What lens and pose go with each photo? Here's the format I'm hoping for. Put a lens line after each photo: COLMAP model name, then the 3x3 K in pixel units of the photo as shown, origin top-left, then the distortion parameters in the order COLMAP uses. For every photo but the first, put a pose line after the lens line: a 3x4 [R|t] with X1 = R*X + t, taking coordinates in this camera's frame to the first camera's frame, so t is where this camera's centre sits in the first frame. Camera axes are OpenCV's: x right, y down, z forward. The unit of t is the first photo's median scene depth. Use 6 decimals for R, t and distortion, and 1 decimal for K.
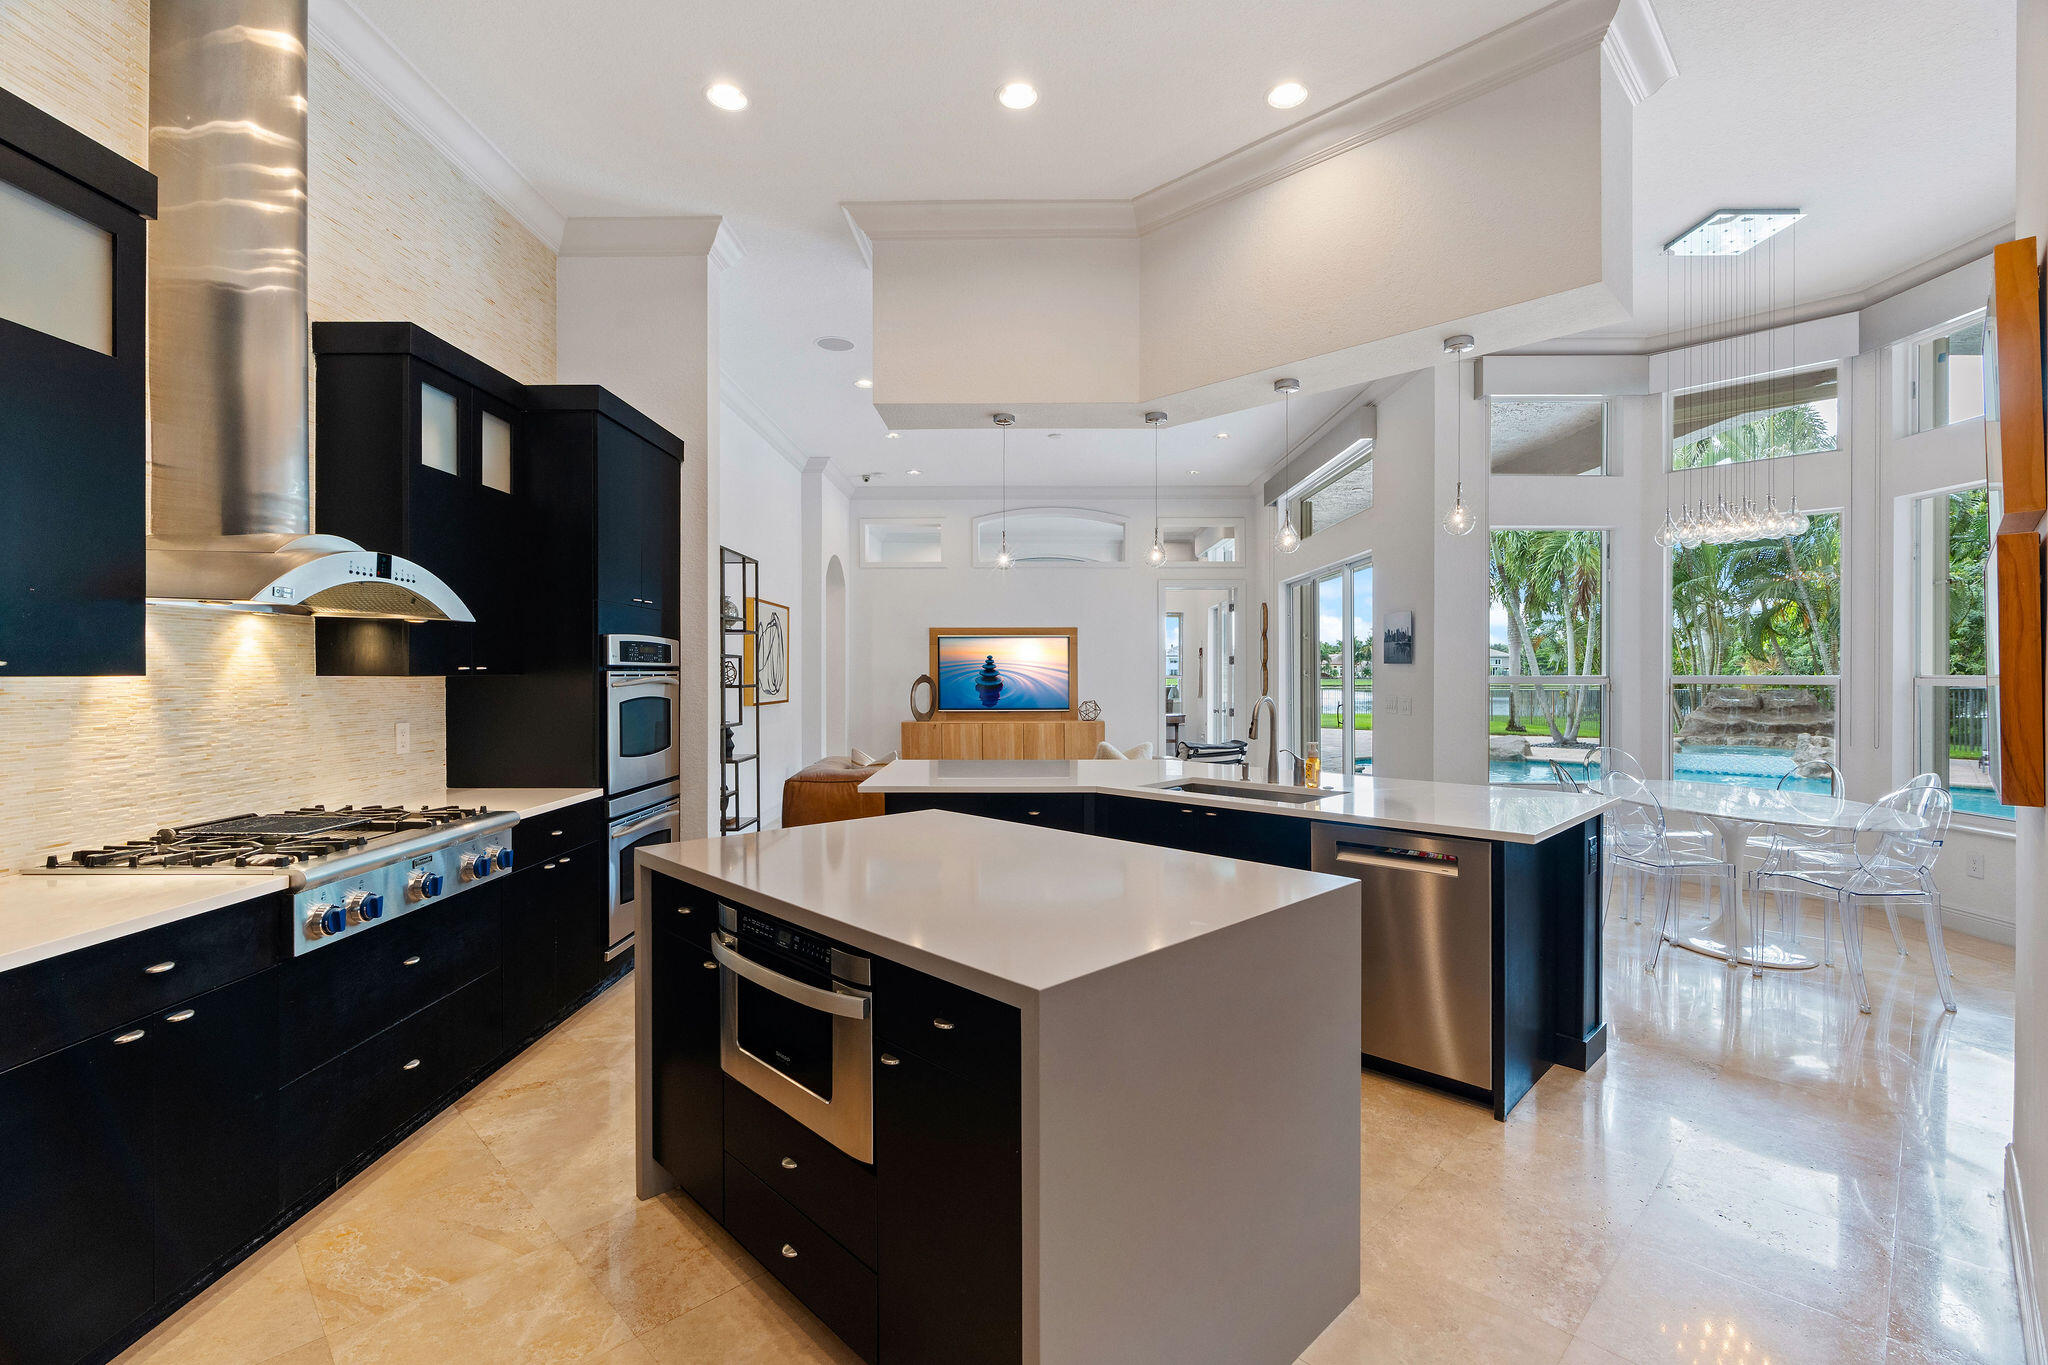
lens RADIAL K [[918.1, 0, 1023.7], [0, 918.1, 669.8], [0, 0, 1]] dist [-0.001044, 0.000332]
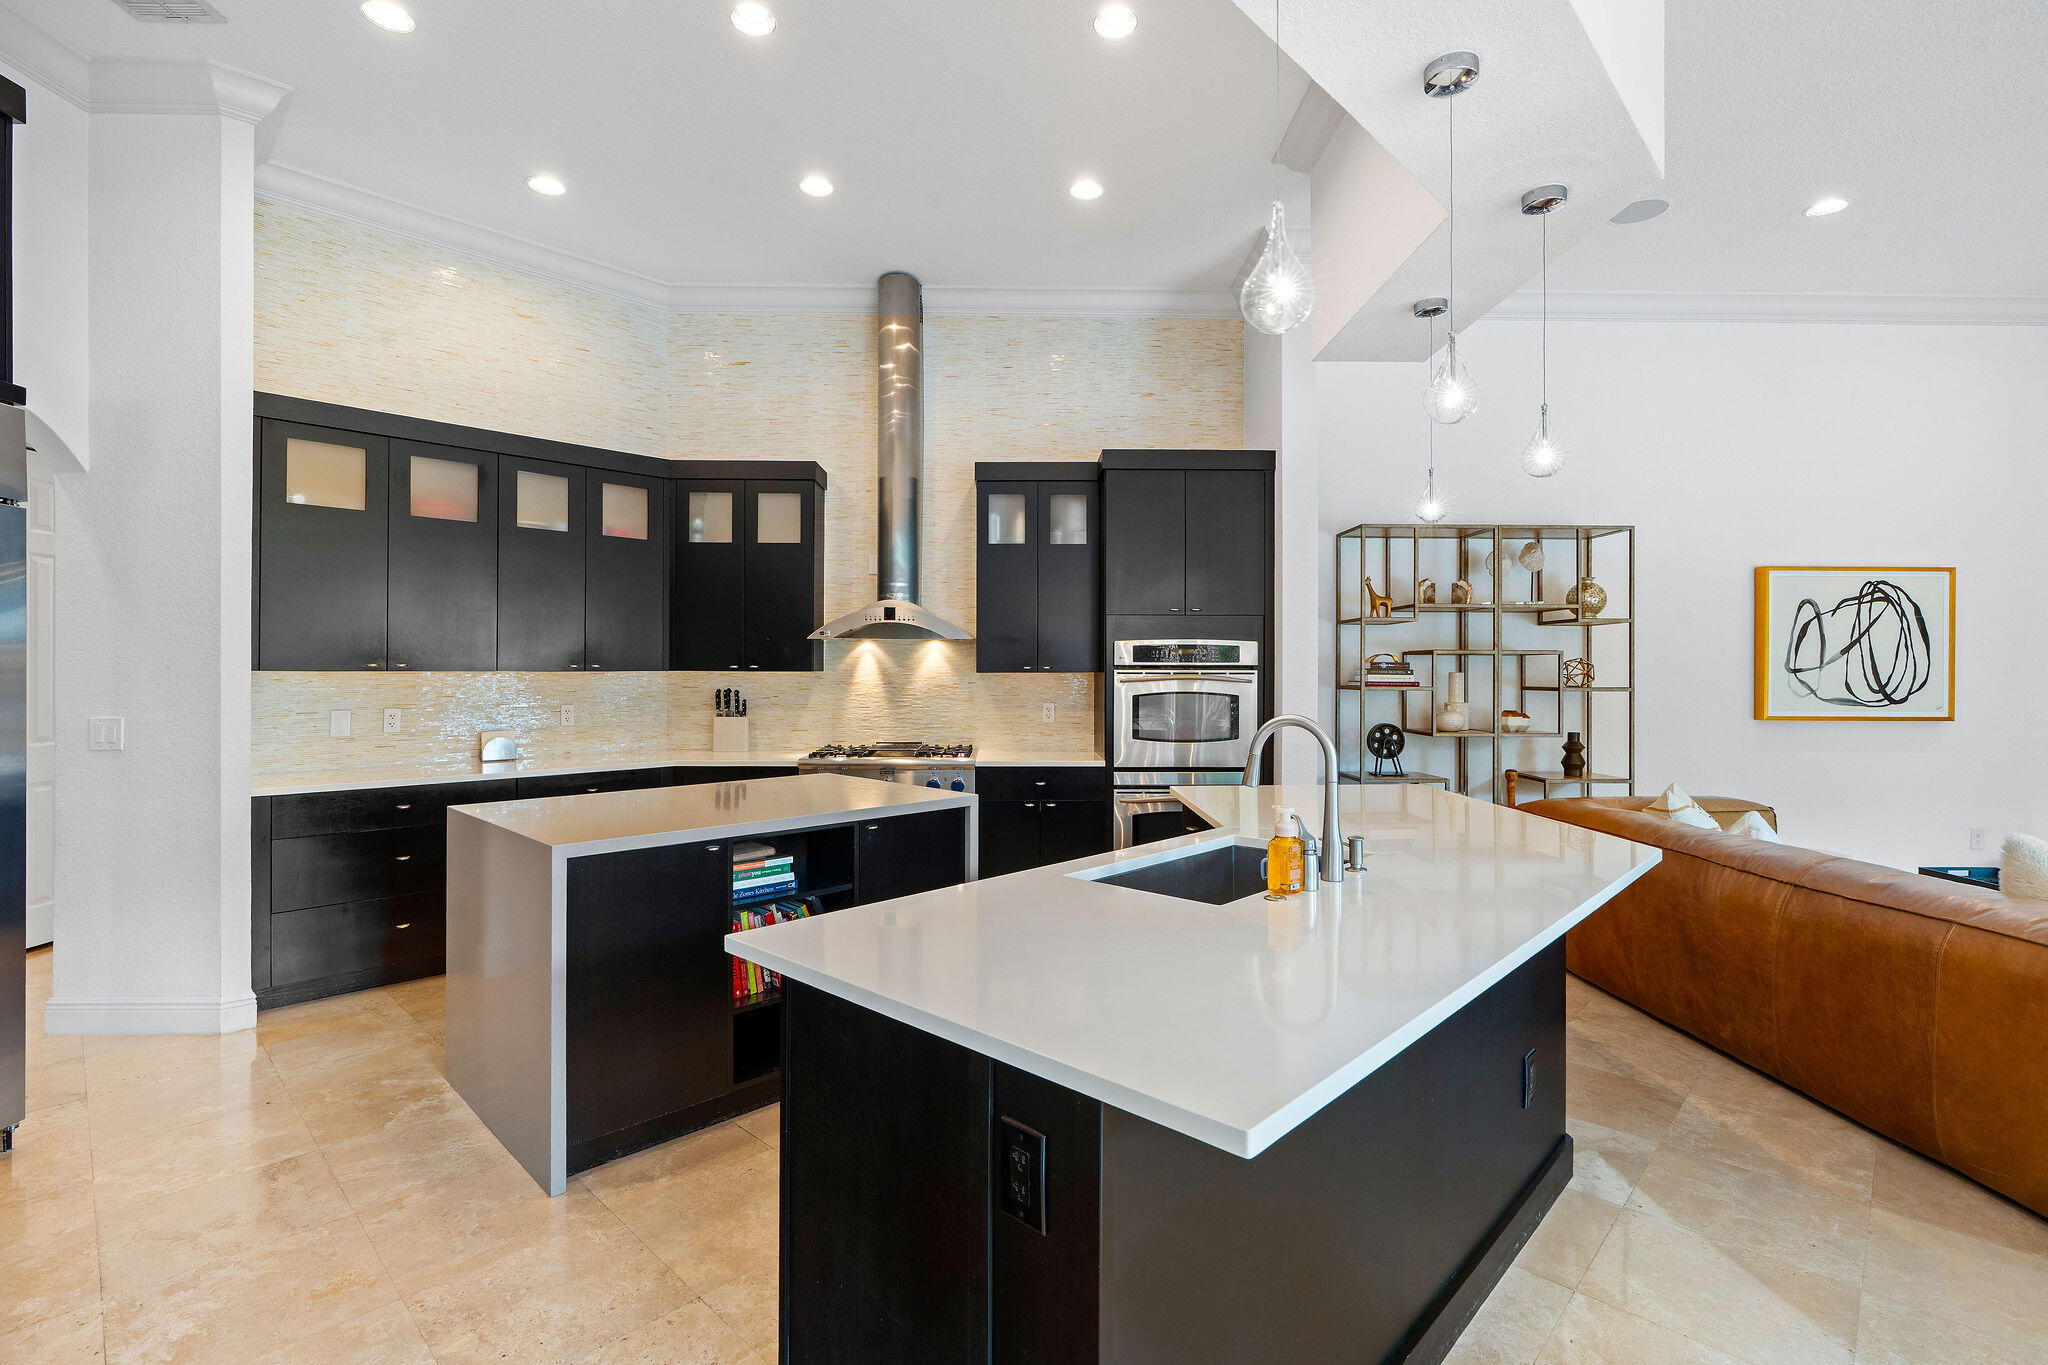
lens RADIAL K [[928.4, 0, 1017.0], [0, 928.4, 669.4], [0, 0, 1]] dist [-0.010253, 0.000880]
pose [[0.013194, -0.001538, -0.999912, 0.847047], [-0.000172, 0.999999, -0.001540, 0.003328], [0.999913, 0.000192, 0.013193, 0.864452]]
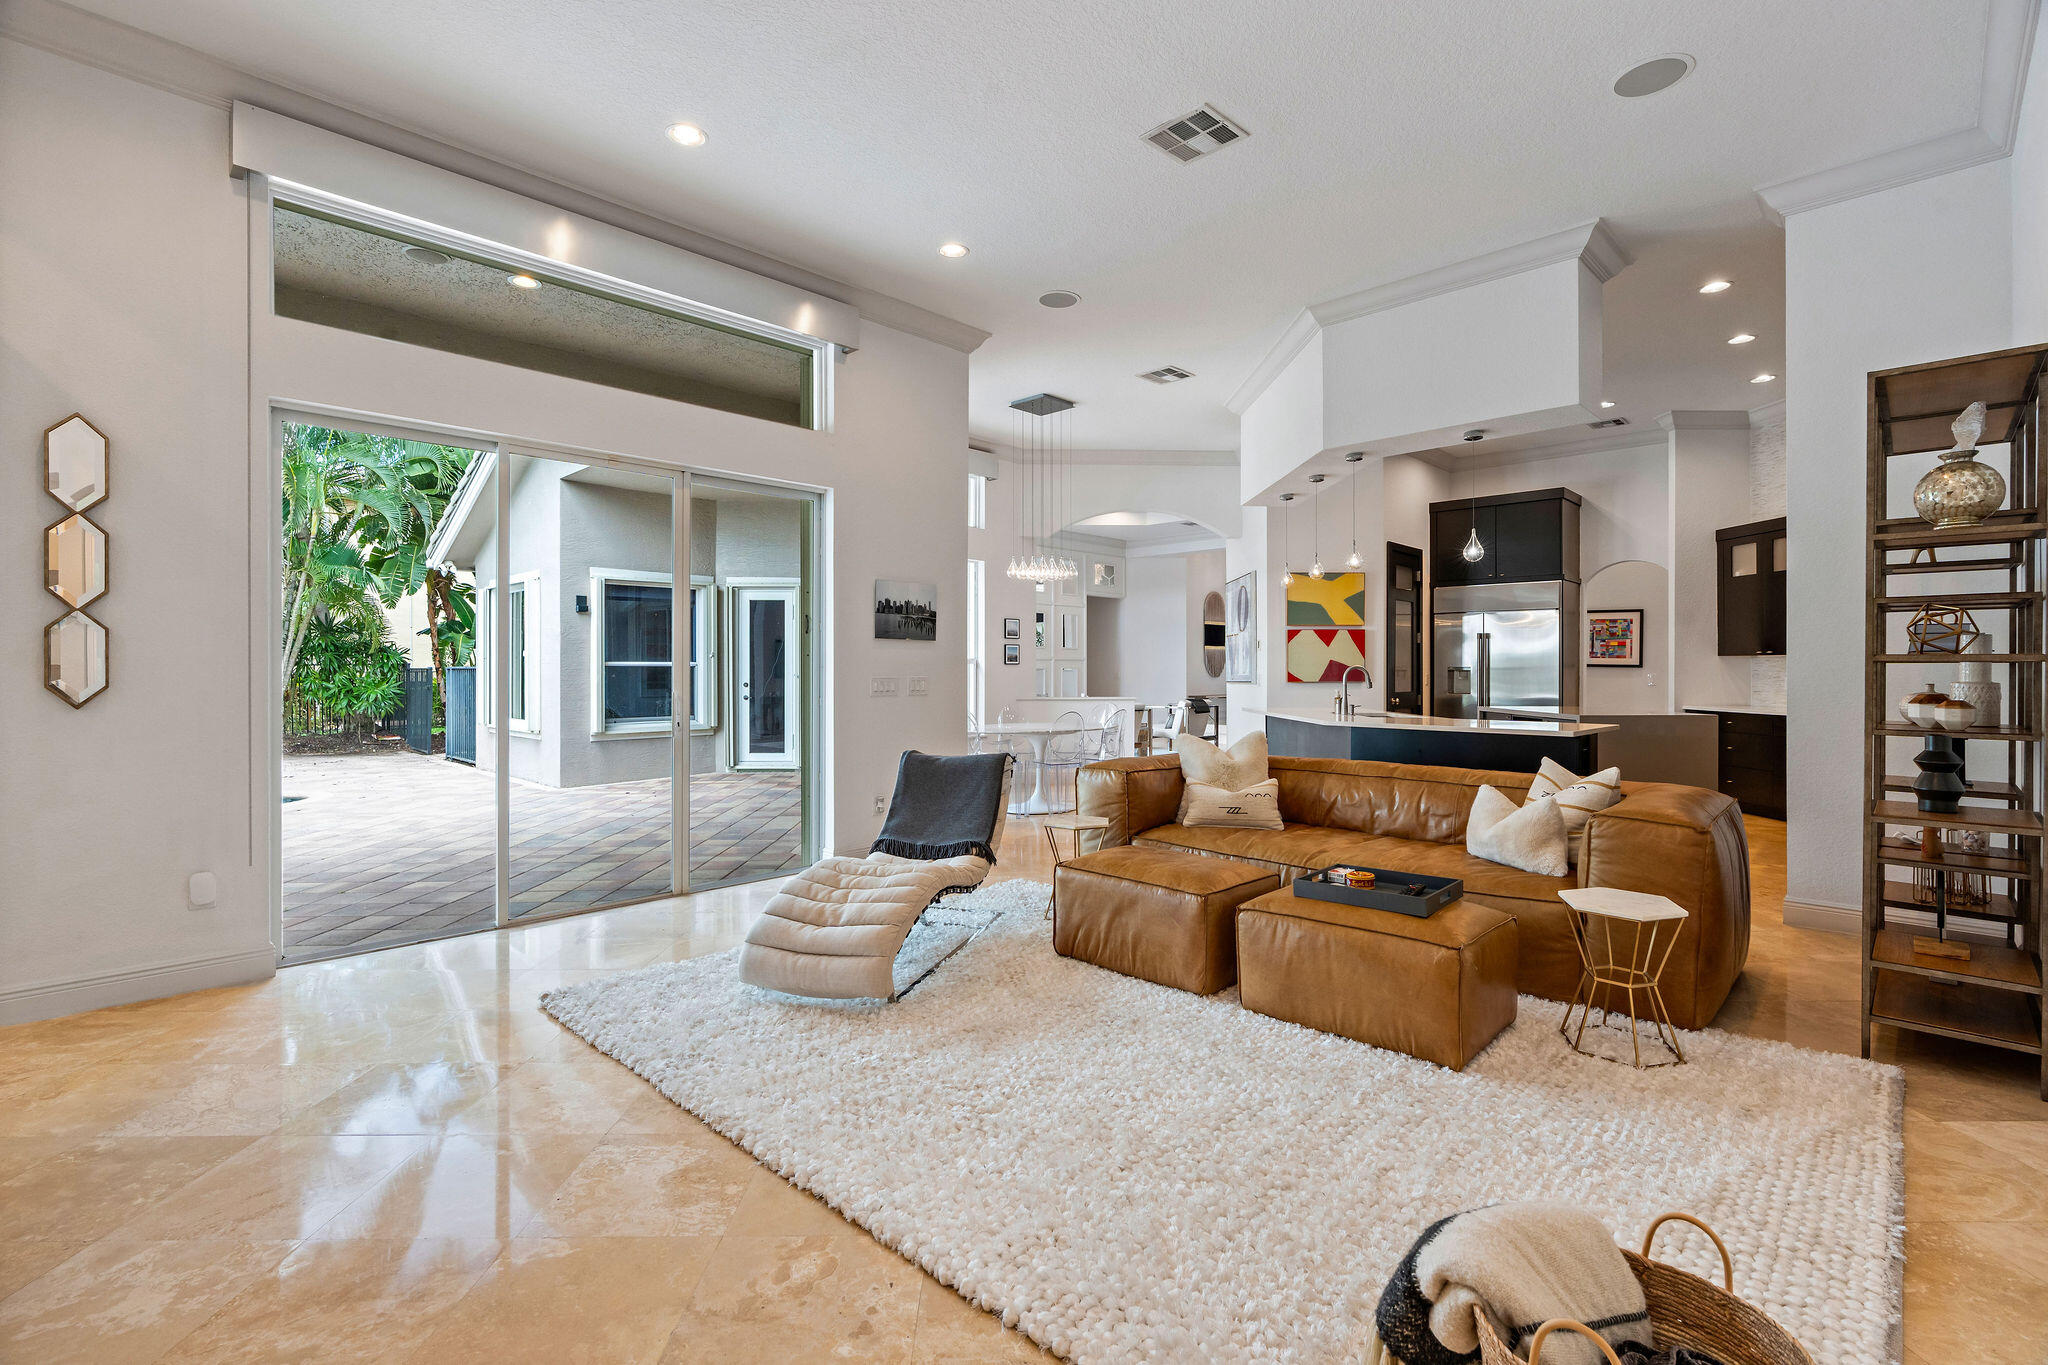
lens RADIAL K [[918.1, 0, 1023.7], [0, 918.1, 669.8], [0, 0, 1]] dist [-0.001044, 0.000332]
pose [[-0.722297, -0.001076, 0.691583, -0.533579], [-0.002491, 0.999996, -0.001045, 0.044685], [-0.691579, -0.002478, -0.722297, 2.876199]]
